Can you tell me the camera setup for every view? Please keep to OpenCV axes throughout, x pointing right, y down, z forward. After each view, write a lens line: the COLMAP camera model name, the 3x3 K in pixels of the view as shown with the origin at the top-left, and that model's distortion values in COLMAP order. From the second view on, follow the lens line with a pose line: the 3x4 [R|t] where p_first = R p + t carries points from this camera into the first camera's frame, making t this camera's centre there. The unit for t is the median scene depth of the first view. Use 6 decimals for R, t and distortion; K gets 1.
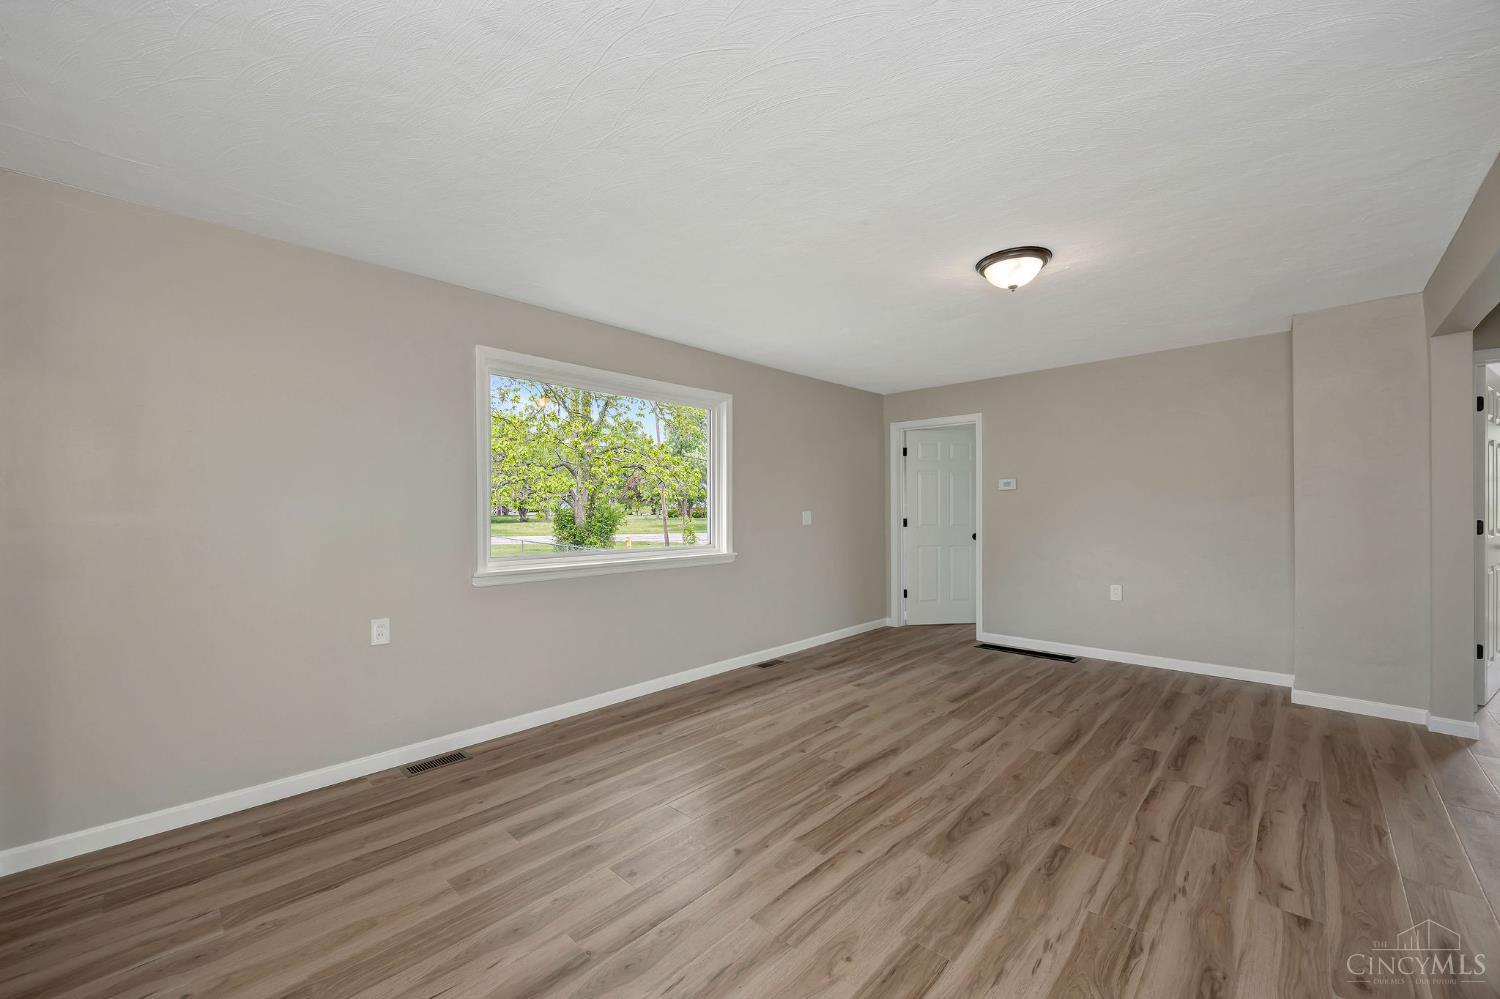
lens RADIAL K [[580.0, 0, 755.6], [0, 580.0, 502.0], [0, 0, 1]] dist [-0.002610, 0.000526]
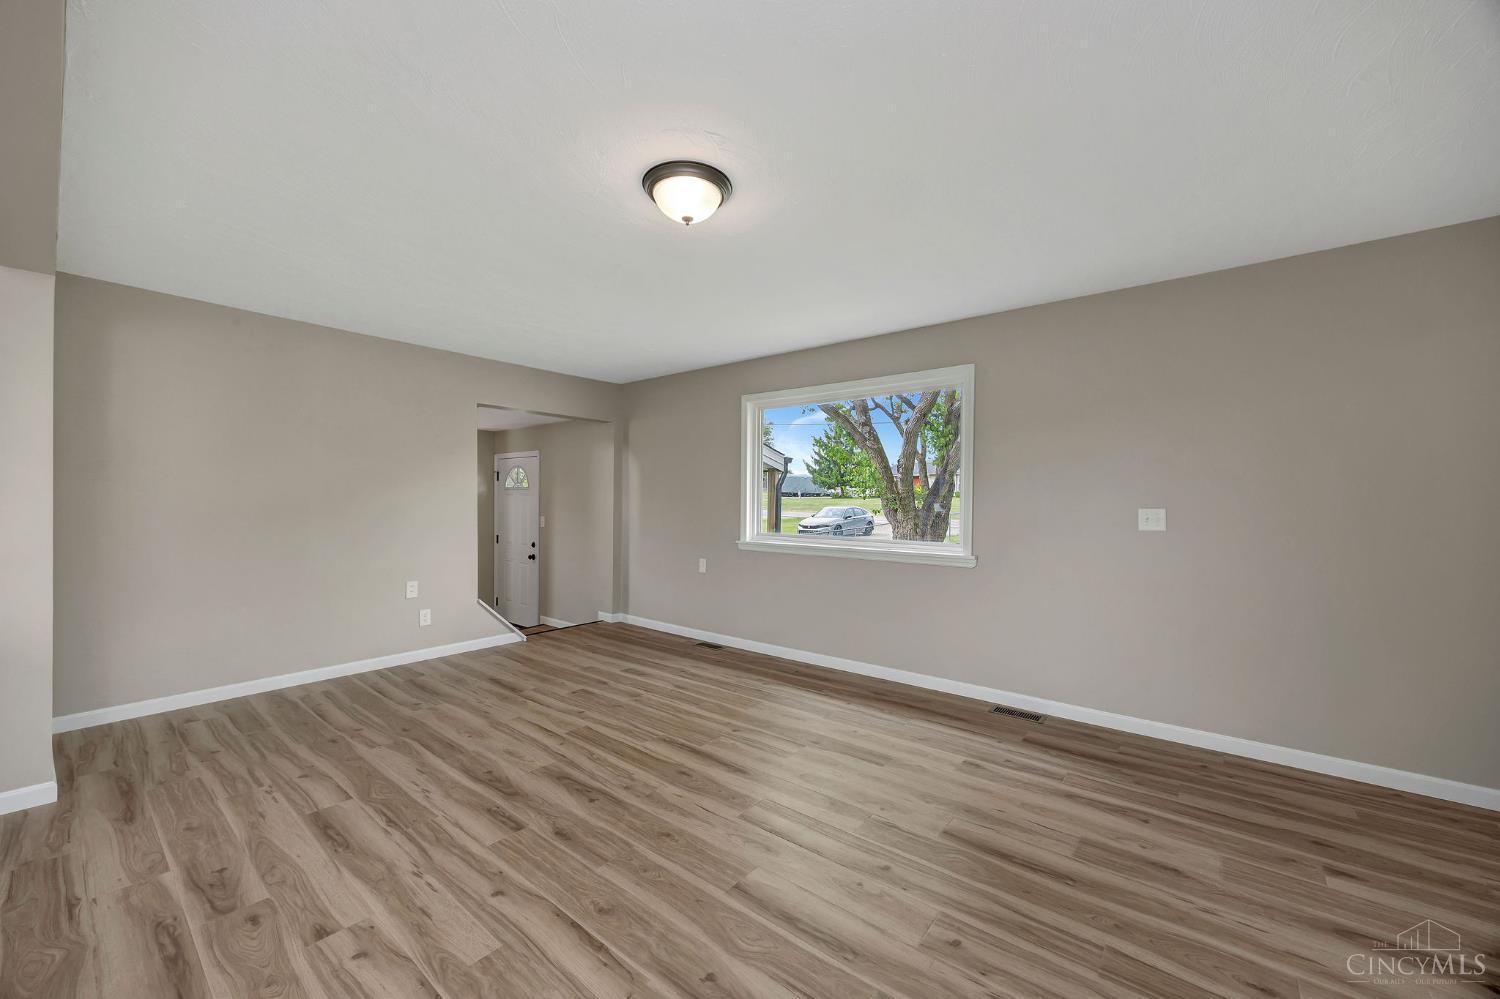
lens RADIAL K [[580.0, 0, 754.8], [0, 580.0, 500.5], [0, 0, 1]] dist [-0.002610, 0.000526]
pose [[0.078086, 0.006971, -0.996922, 1.193229], [0.005740, 0.999956, 0.007442, 0.003022], [0.996930, -0.006303, 0.078043, 1.005134]]
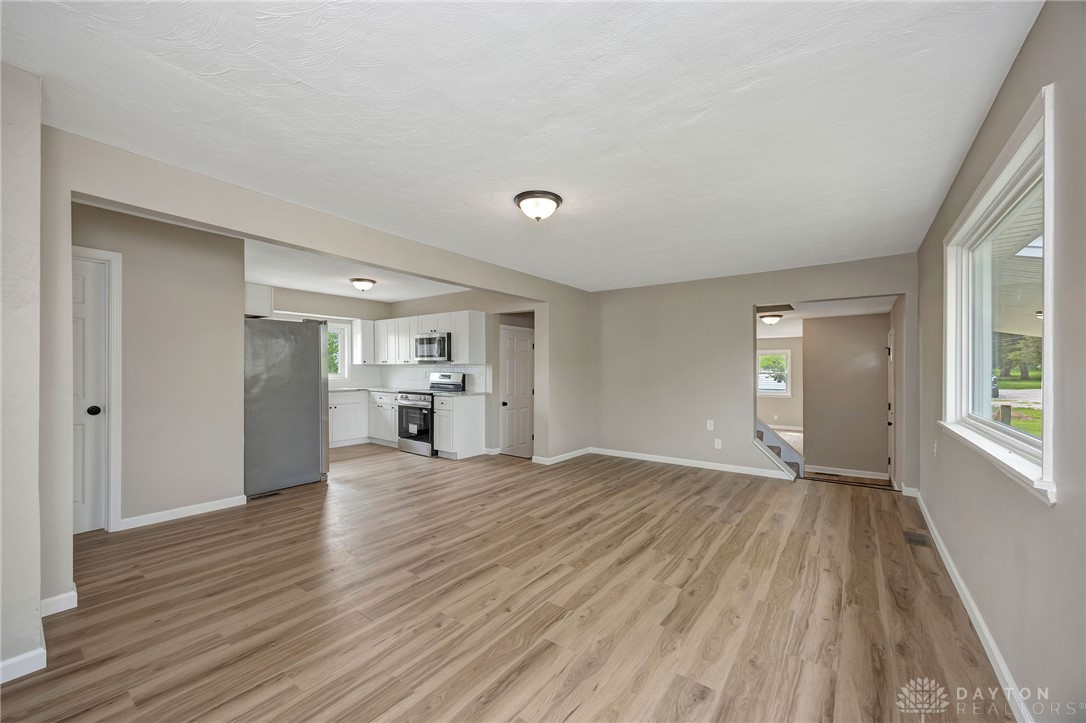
lens RADIAL K [[420.0, 0, 540.1], [0, 420.0, 370.2], [0, 0, 1]] dist [-0.002610, 0.000526]
pose [[-0.994382, 0.003633, -0.105793, 0.534914], [0.004860, 0.999924, -0.011343, 0.020865], [0.105743, -0.011793, -0.994324, 1.991158]]
